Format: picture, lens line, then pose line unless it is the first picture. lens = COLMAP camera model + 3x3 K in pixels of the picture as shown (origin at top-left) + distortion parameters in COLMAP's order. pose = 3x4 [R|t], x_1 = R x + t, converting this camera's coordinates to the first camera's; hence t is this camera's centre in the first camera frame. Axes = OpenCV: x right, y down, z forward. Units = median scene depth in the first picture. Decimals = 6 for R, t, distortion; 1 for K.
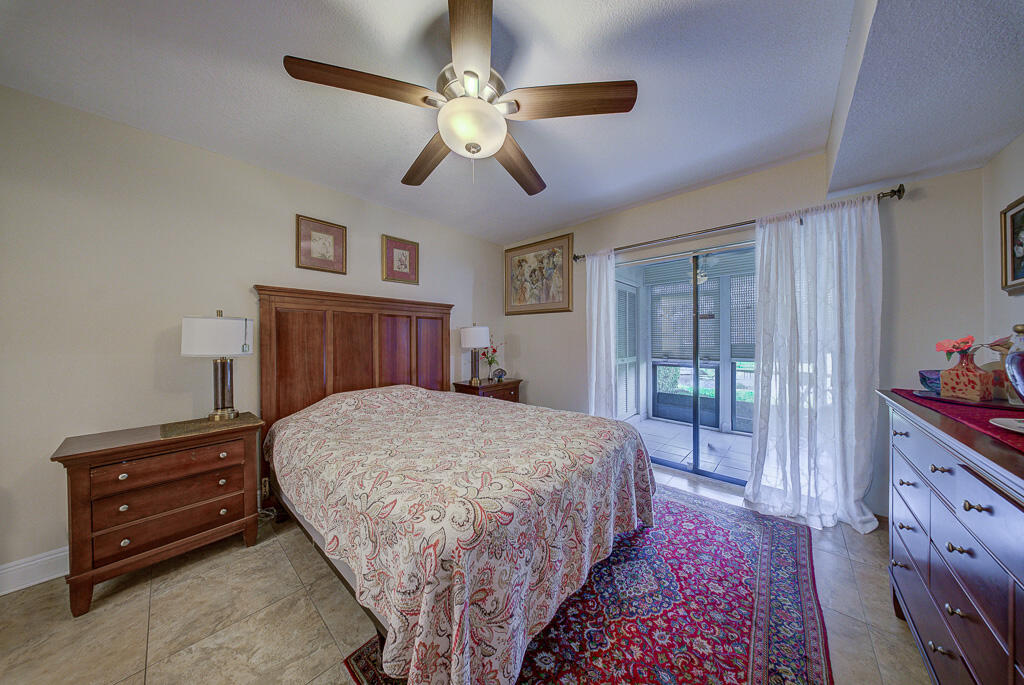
lens RADIAL K [[306.3, 0, 514.4], [0, 306.3, 340.9], [0, 0, 1]] dist [-0.001178, -0.000334]
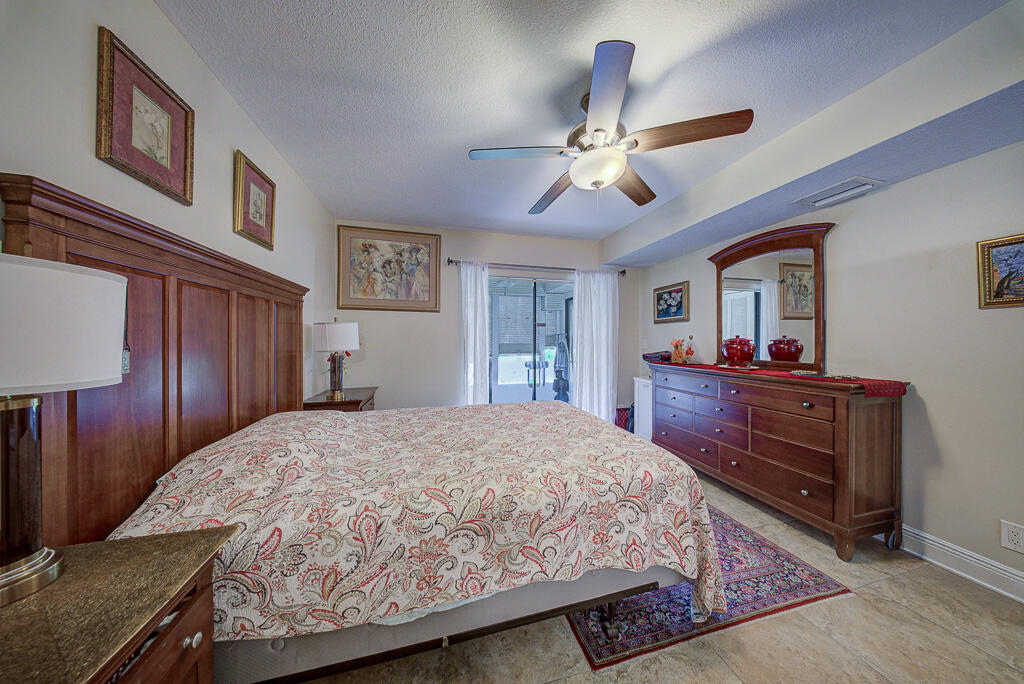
lens RADIAL K [[306.3, 0, 517.2], [0, 306.3, 339.9], [0, 0, 1]] dist [-0.001178, -0.000334]
pose [[0.557003, 0.004934, 0.830496, -0.505673], [-0.000652, 0.999985, -0.005504, 0.000609], [-0.830510, 0.002525, 0.556998, 0.220670]]
